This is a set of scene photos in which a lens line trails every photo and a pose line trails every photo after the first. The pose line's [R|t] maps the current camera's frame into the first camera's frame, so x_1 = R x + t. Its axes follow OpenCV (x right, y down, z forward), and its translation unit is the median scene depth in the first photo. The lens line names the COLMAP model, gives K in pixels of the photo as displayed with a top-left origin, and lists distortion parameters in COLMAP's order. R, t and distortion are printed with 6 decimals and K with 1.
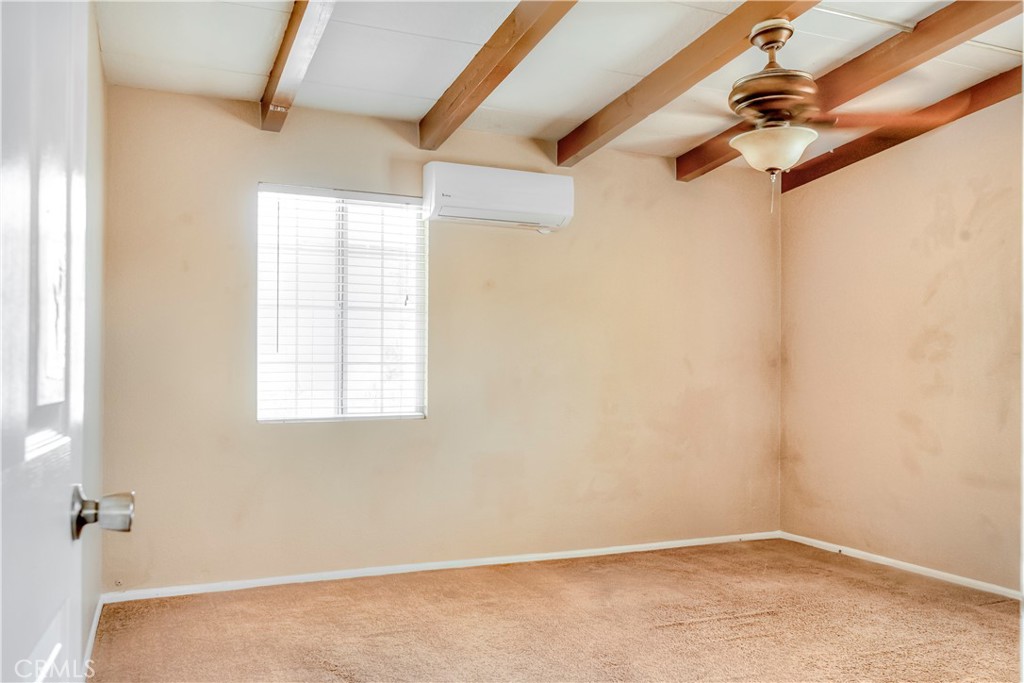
lens RADIAL K [[816.1, 0, 512.0], [0, 816.1, 341.5], [0, 0, 1]] dist [0.000899, 0.001442]
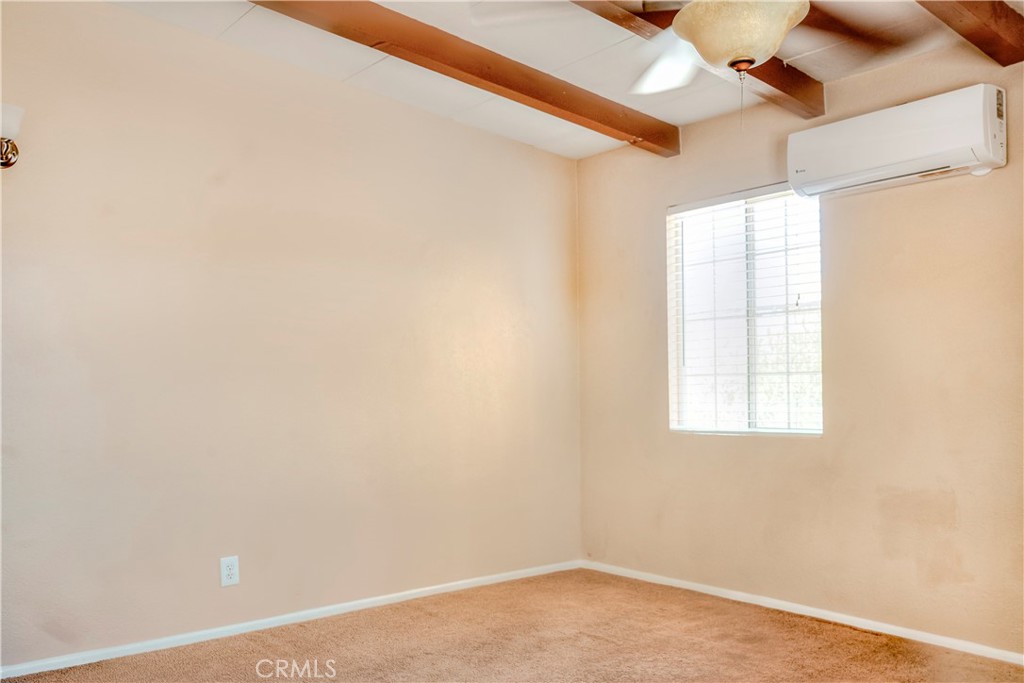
lens RADIAL K [[845.8, 0, 511.8], [0, 845.8, 356.6], [0, 0, 1]] dist [-0.001762, -0.002145]
pose [[0.283131, -0.042238, -0.958151, 0.654706], [0.046387, 0.998464, -0.030308, 0.023386], [0.957959, -0.035865, 0.284655, 0.463435]]
